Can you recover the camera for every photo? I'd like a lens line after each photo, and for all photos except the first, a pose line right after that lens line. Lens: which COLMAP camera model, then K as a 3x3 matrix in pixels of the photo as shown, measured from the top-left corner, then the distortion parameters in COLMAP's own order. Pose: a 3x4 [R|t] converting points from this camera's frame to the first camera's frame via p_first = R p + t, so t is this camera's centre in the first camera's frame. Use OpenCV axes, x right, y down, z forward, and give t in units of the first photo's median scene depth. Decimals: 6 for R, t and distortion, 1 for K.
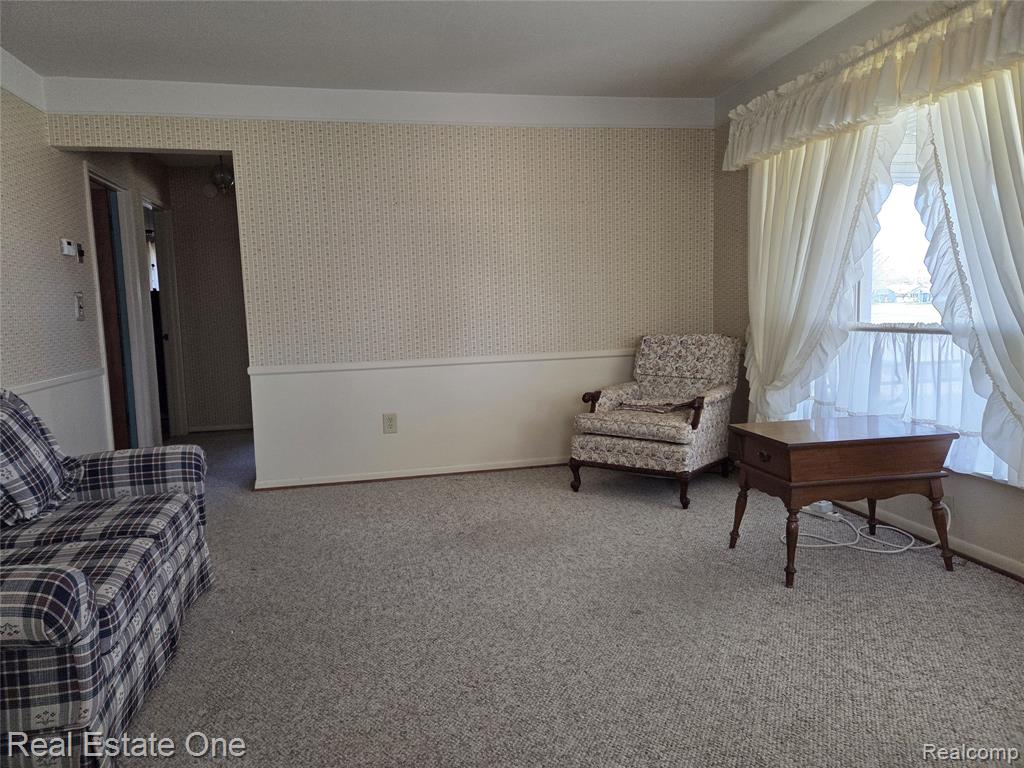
lens RADIAL K [[683.7, 0, 518.0], [0, 683.7, 379.0], [0, 0, 1]] dist [0.063786, -0.046762]
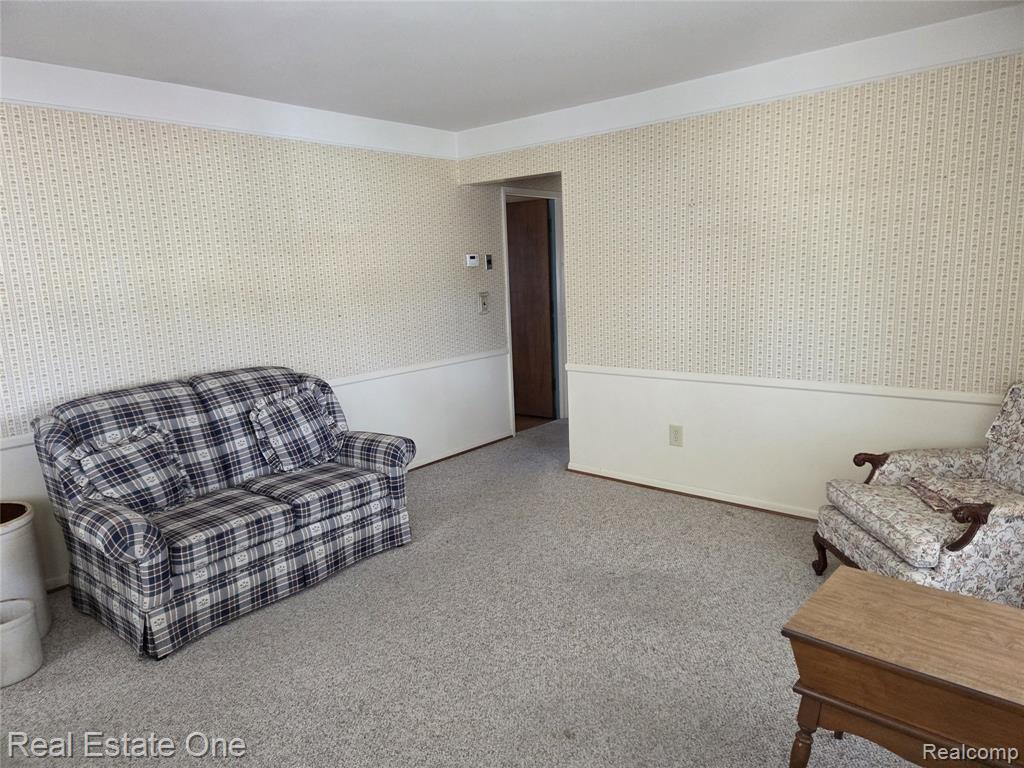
lens RADIAL K [[683.7, 0, 518.5], [0, 683.7, 388.3], [0, 0, 1]] dist [0.063786, -0.046762]
pose [[0.608136, 0.148586, -0.779803, 0.471030], [-0.062172, 0.988224, 0.139813, -0.137169], [0.791394, -0.036544, 0.610213, 0.263556]]
